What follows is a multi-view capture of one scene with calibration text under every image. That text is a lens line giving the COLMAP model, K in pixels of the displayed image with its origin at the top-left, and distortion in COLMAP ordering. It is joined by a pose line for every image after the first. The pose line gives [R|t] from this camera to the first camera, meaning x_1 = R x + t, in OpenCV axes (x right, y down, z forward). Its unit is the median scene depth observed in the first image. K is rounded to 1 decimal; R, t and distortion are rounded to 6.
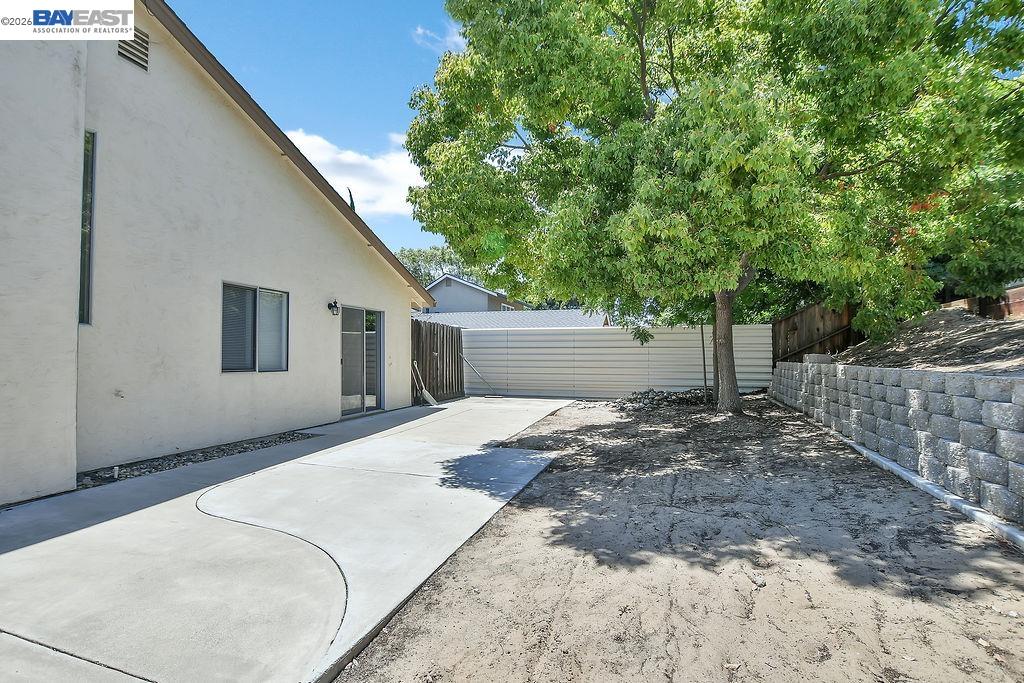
lens RADIAL K [[479.9, 0, 510.6], [0, 479.9, 347.3], [0, 0, 1]] dist [-0.033972, 0.000154]
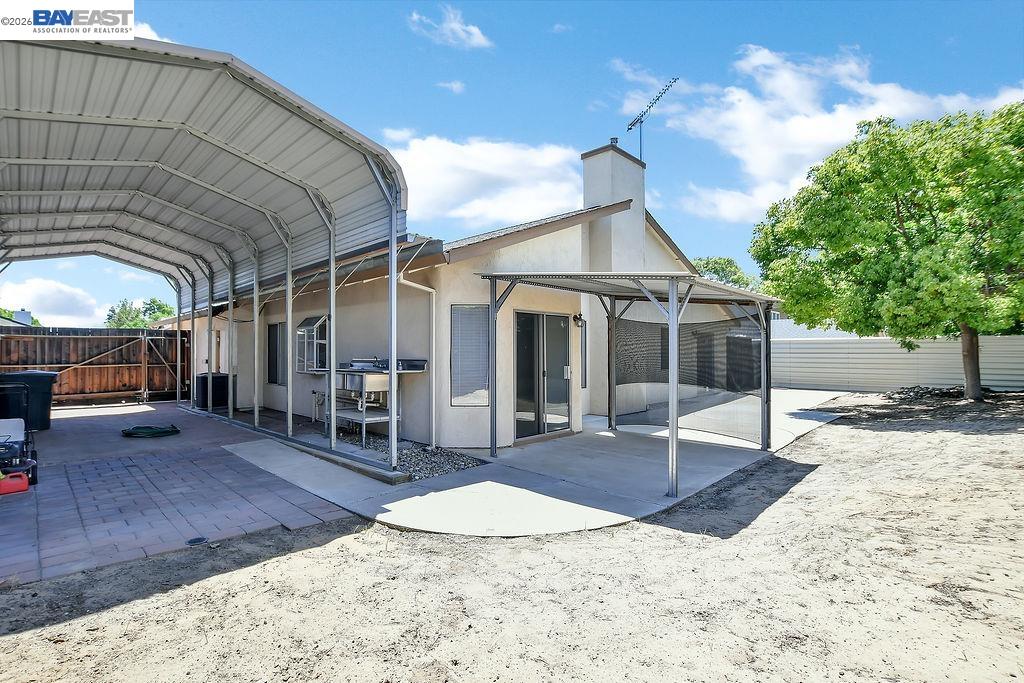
lens RADIAL K [[479.9, 0, 510.6], [0, 479.9, 347.3], [0, 0, 1]] dist [-0.033972, 0.000154]
pose [[0.890363, -0.007159, -0.455195, -0.214628], [0.008659, 0.999962, 0.001209, -0.052534], [0.455169, -0.005017, 0.890391, -1.190303]]
